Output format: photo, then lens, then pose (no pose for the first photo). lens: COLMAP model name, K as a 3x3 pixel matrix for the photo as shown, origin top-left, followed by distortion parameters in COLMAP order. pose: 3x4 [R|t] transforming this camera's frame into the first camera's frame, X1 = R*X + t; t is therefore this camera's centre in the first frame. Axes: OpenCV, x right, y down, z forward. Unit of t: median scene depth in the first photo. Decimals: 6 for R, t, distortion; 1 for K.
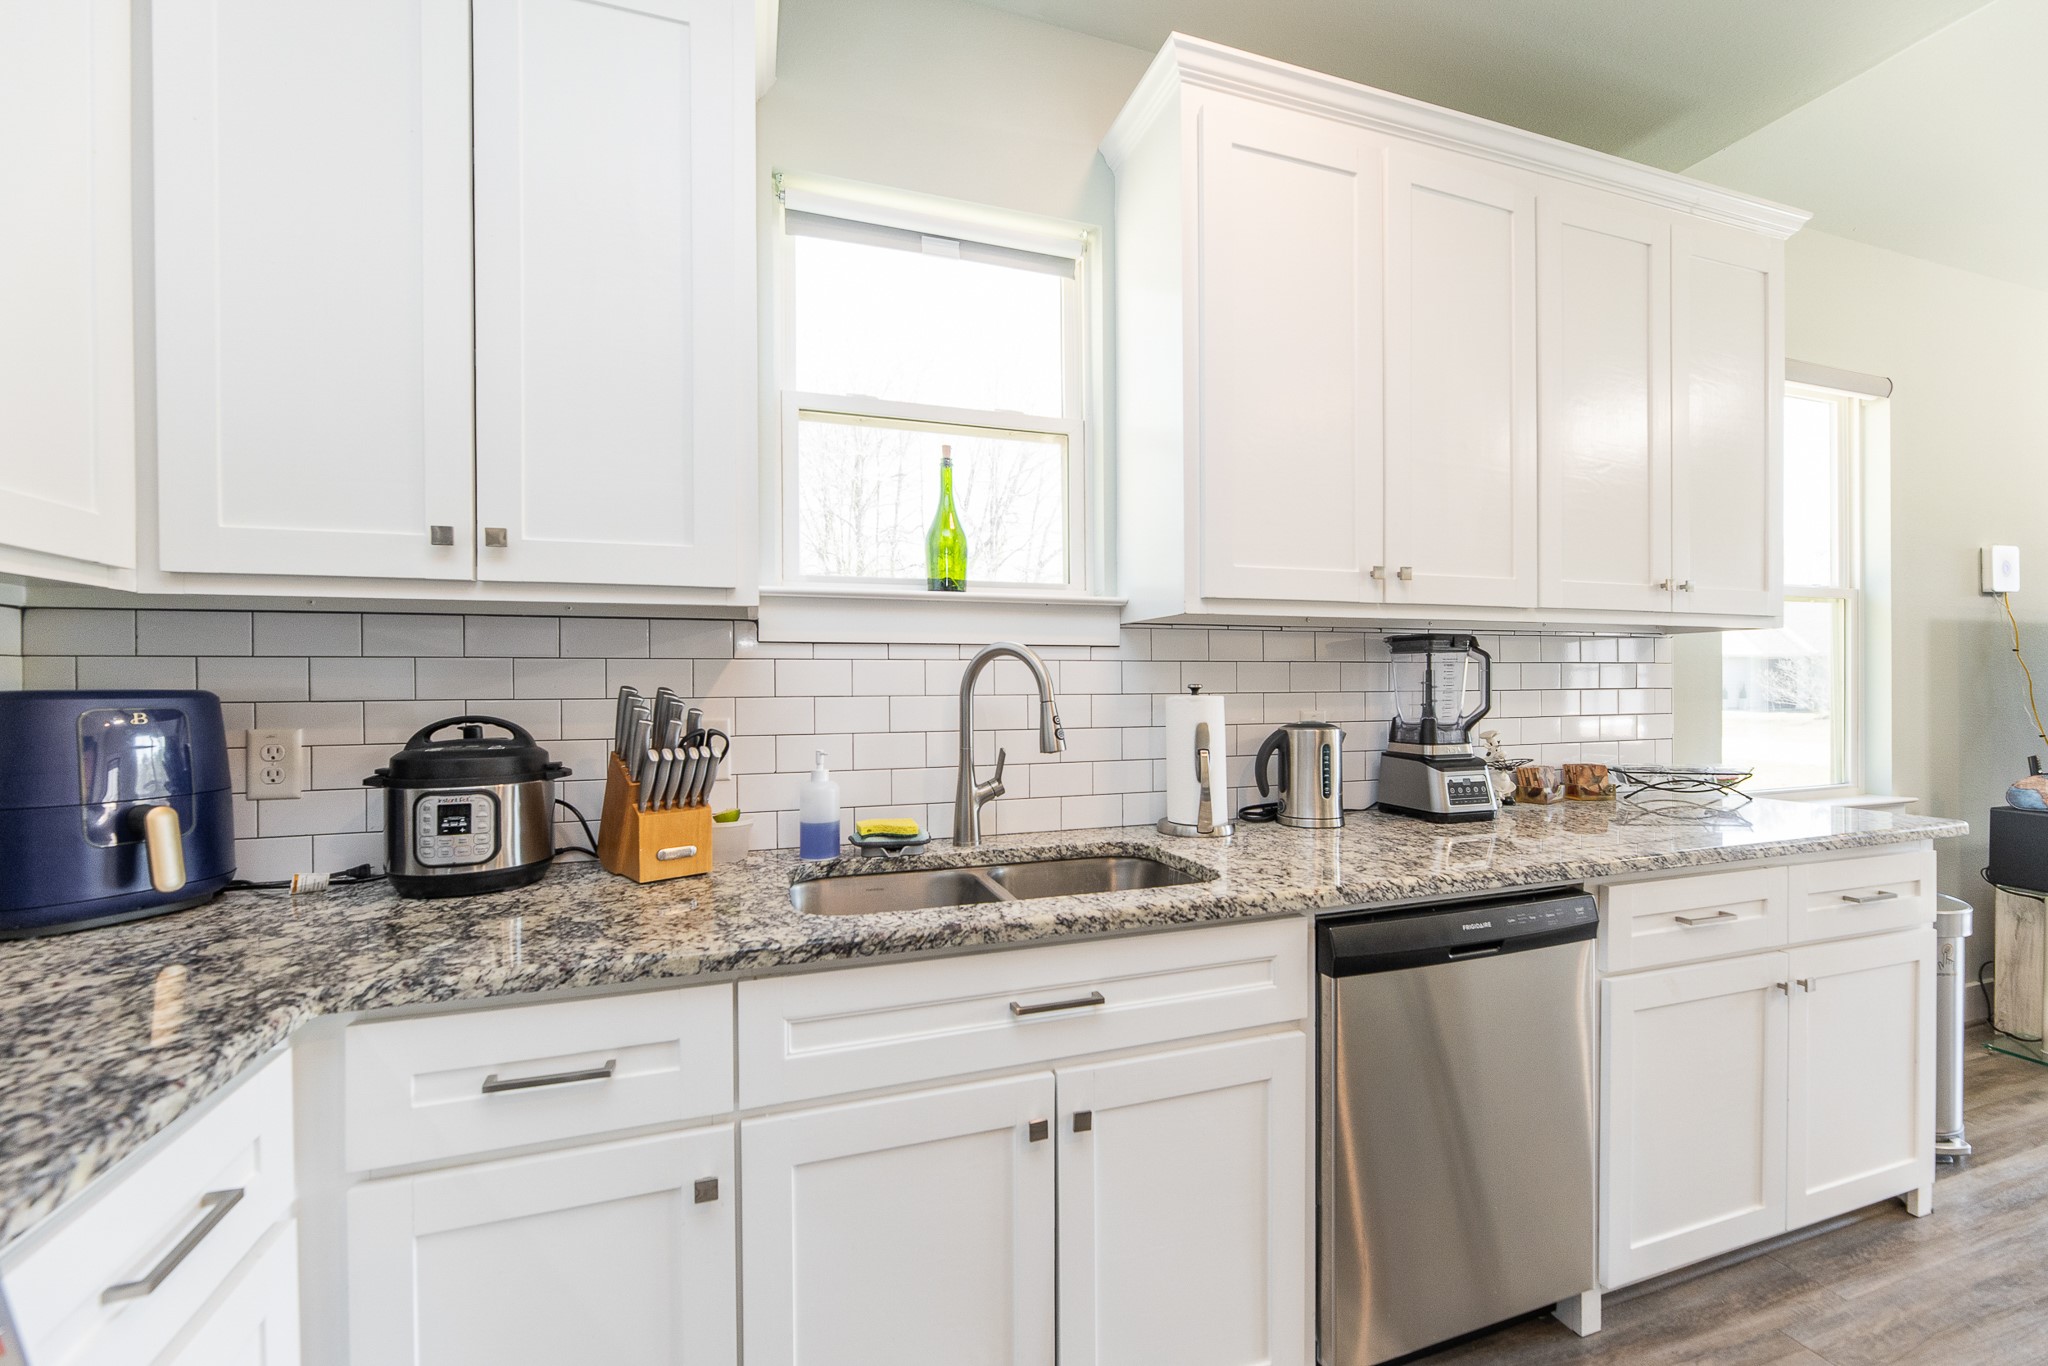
lens RADIAL K [[822.7, 0, 1040.2], [0, 822.7, 689.4], [0, 0, 1]] dist [-0.003781, 0.000251]
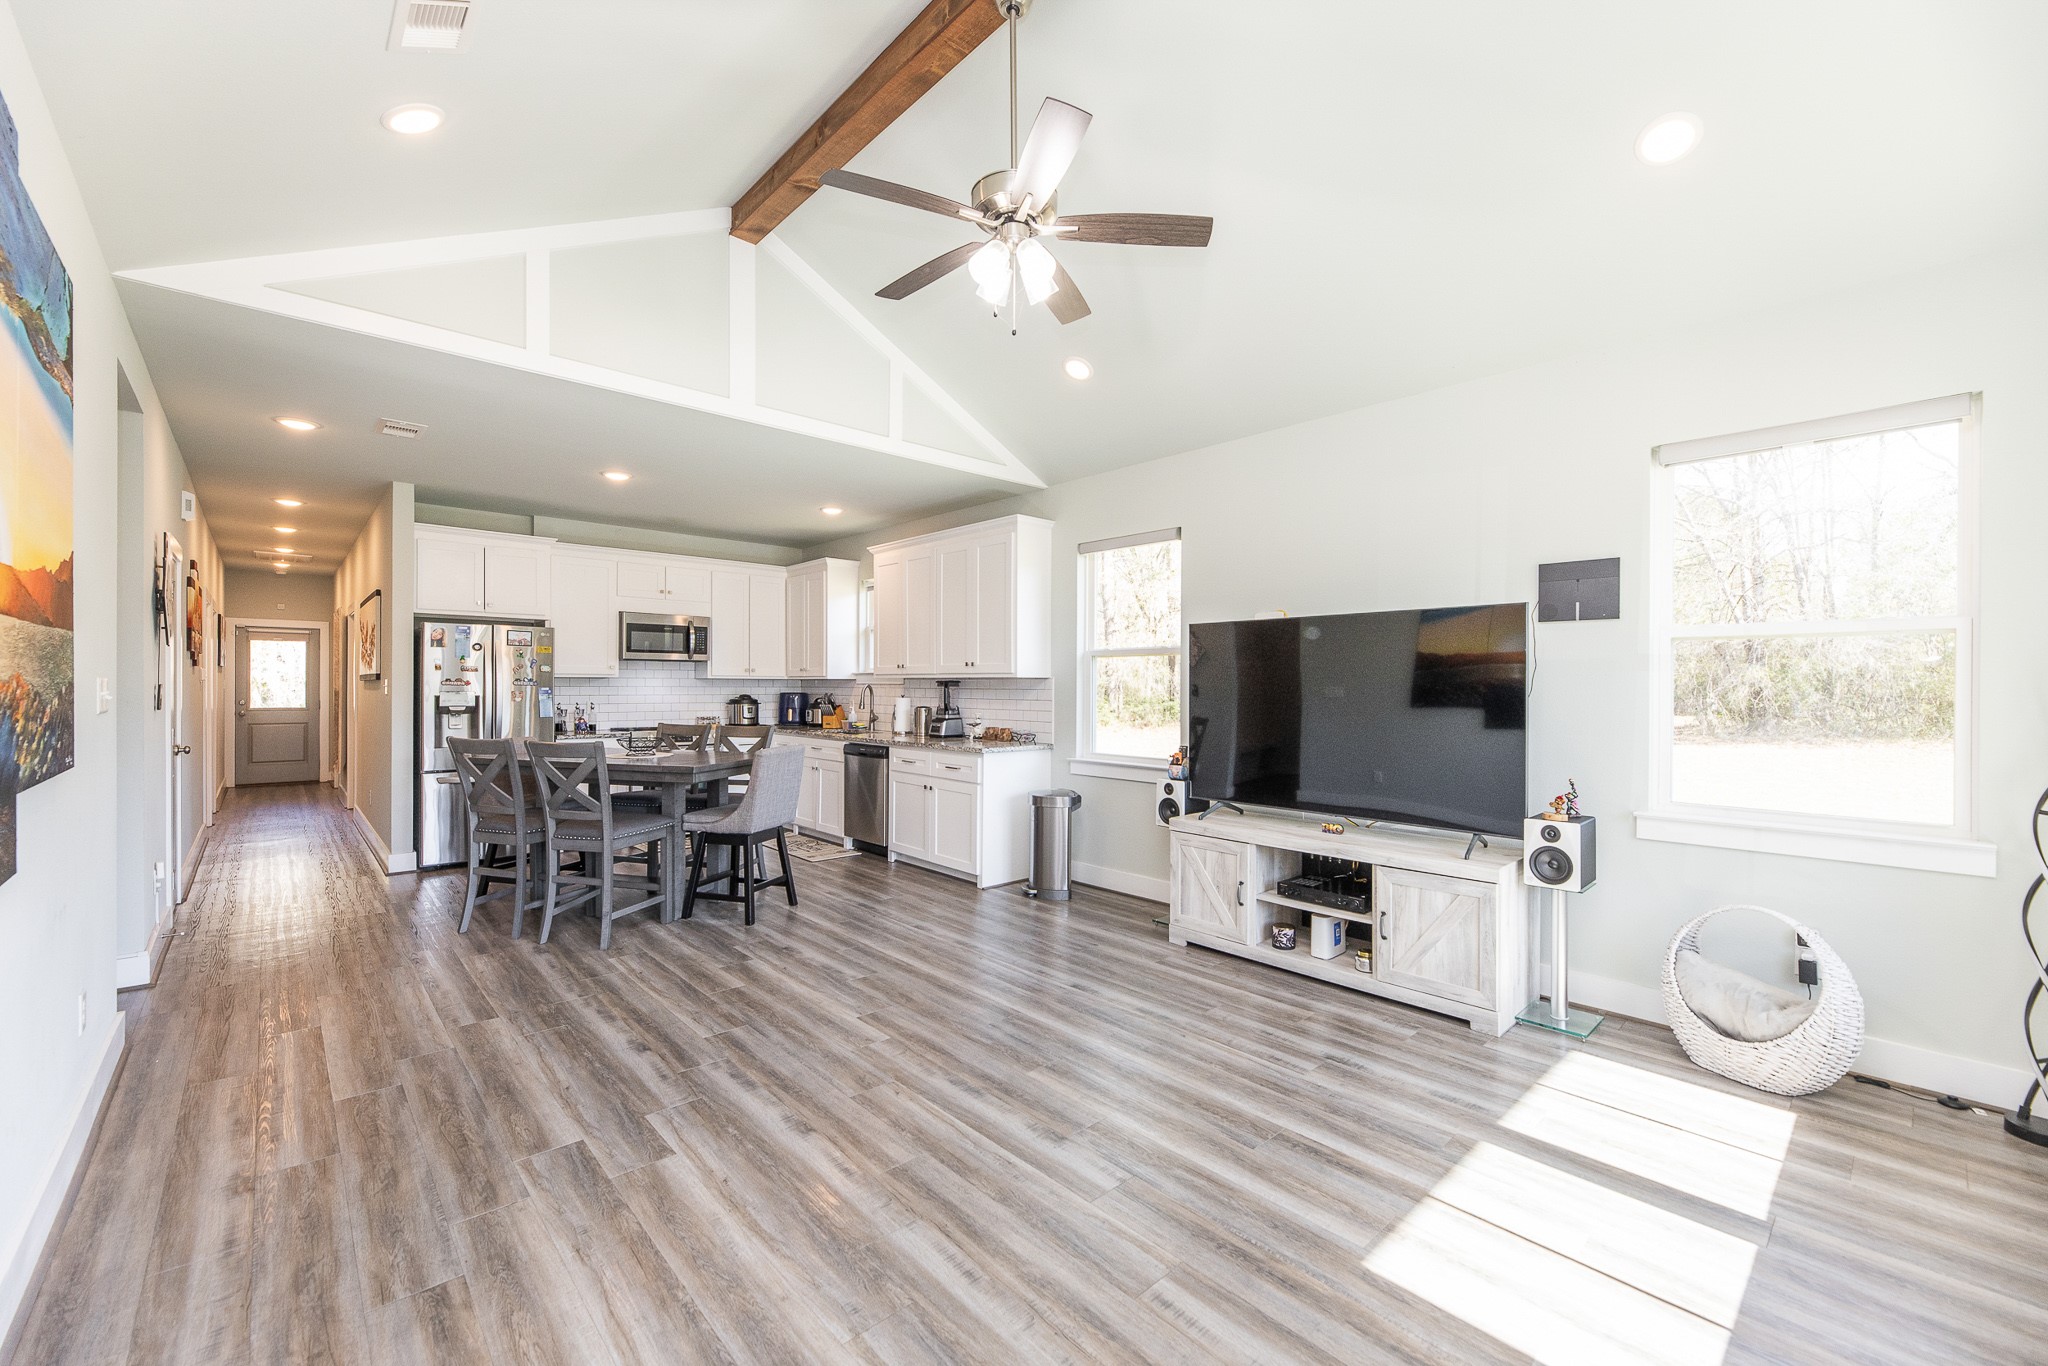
lens RADIAL K [[822.7, 0, 1041.7], [0, 822.7, 691.9], [0, 0, 1]] dist [-0.003781, 0.000251]
pose [[0.411066, 0.014554, -0.911490, 4.246936], [-0.014757, 0.999848, 0.009310, -0.069944], [0.911486, 0.009624, 0.411218, 0.031602]]
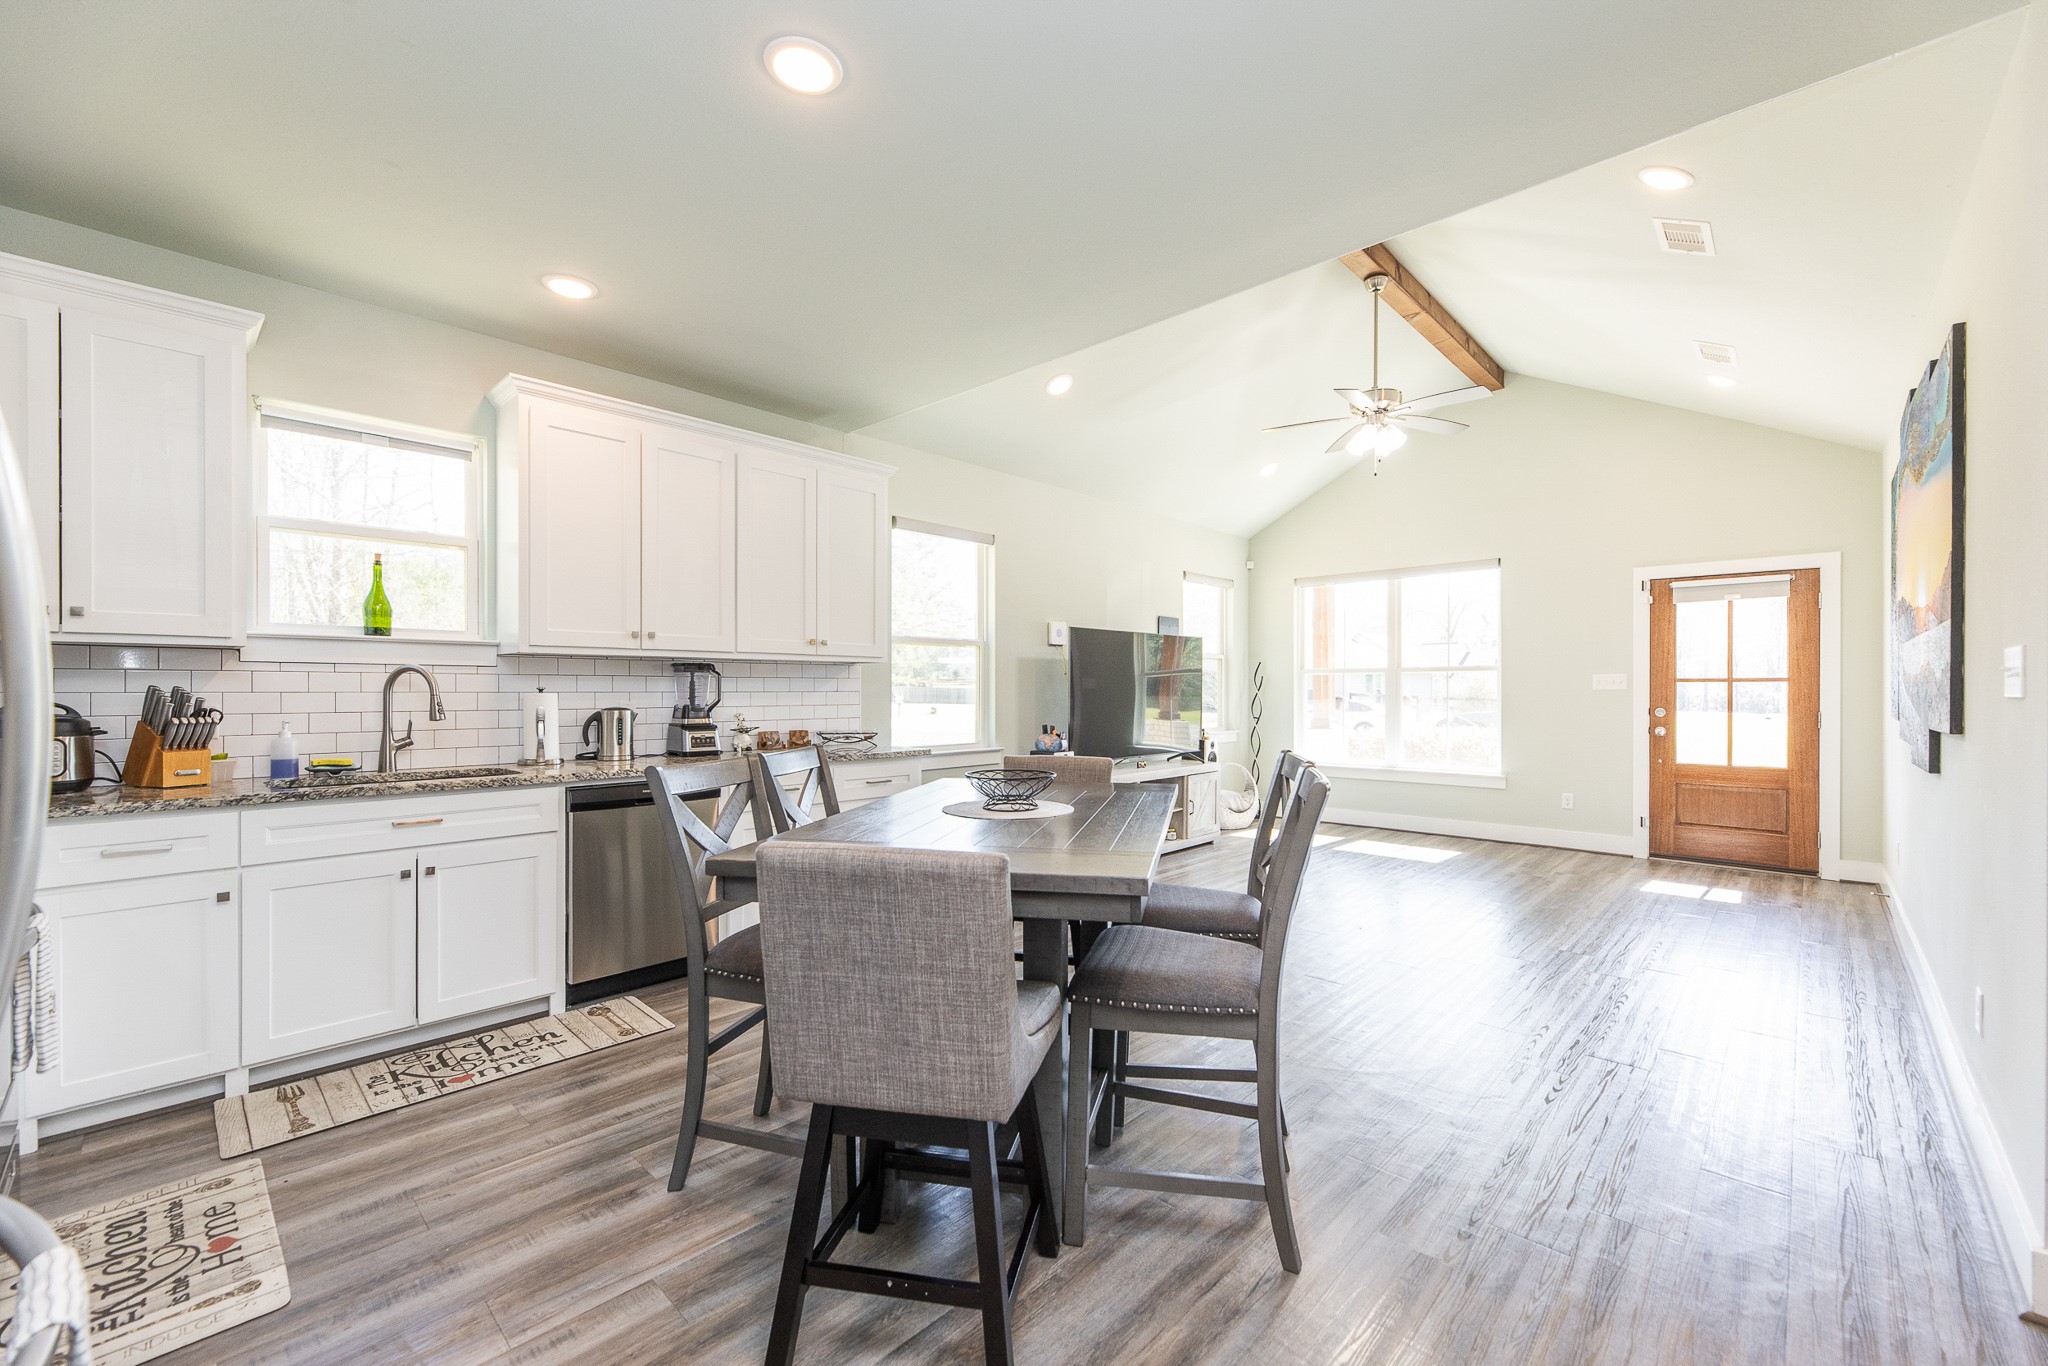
lens RADIAL K [[822.7, 0, 1035.7], [0, 822.7, 691.0], [0, 0, 1]] dist [-0.003781, 0.000251]
pose [[0.882935, 0.004220, 0.469477, 0.335219], [-0.000175, 0.999962, -0.008659, 0.020360], [-0.469496, 0.007563, 0.882902, -1.335875]]
